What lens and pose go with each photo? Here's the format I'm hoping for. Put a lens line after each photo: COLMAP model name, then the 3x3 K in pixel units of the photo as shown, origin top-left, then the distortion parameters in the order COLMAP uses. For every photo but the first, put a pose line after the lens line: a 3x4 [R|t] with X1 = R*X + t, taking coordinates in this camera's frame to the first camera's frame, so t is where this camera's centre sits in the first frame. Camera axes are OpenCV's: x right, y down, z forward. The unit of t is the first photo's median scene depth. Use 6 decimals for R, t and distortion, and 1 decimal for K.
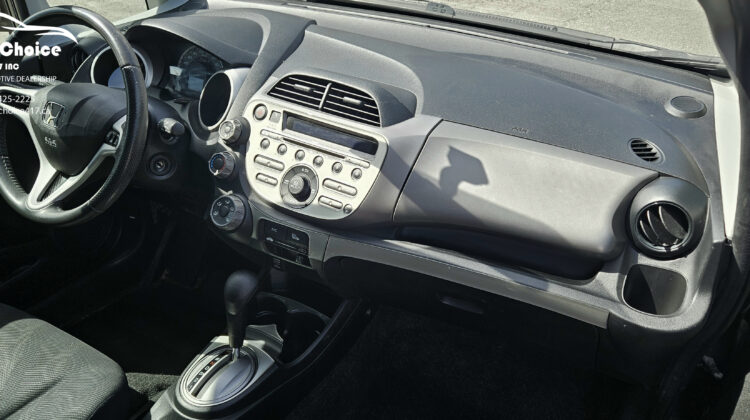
lens RADIAL K [[617.6, 0, 374.8], [0, 617.6, 210.2], [0, 0, 1]] dist [0.013031, 0.003534]
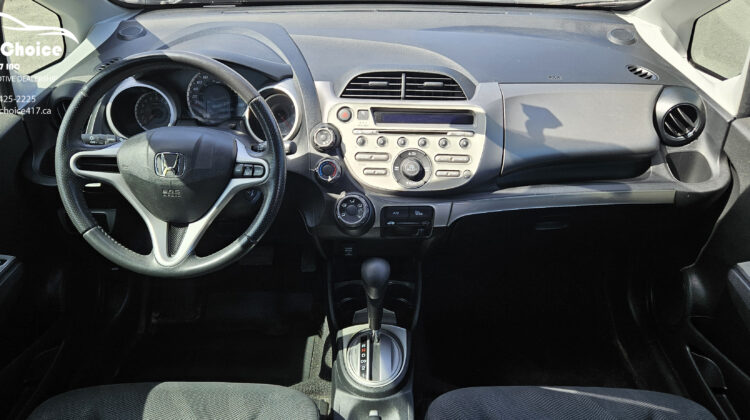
lens RADIAL K [[617.6, 0, 376.9], [0, 617.6, 211.4], [0, 0, 1]] dist [0.013031, 0.003534]
pose [[0.878643, -0.291023, 0.378539, -0.615063], [0.274048, 0.956574, 0.099313, -0.091857], [-0.391003, 0.016477, 0.920242, -0.009780]]
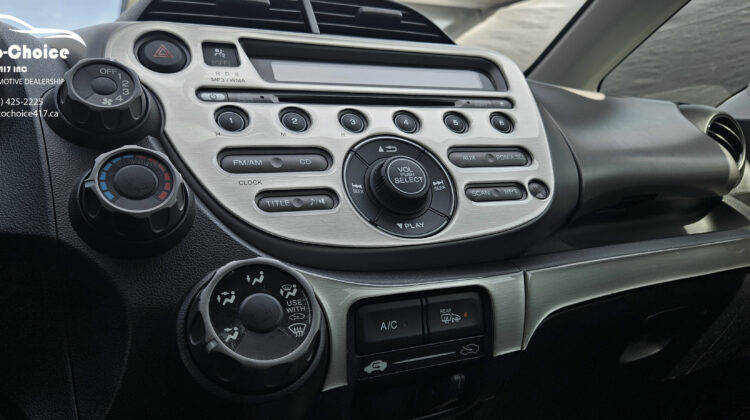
lens RADIAL K [[617.6, 0, 378.5], [0, 617.6, 214.4], [0, 0, 1]] dist [0.013031, 0.003534]
pose [[0.527003, -0.113563, 0.842242, -0.436278], [0.454017, 0.875382, -0.166053, 0.031619], [-0.718426, 0.469903, 0.512889, 0.810050]]
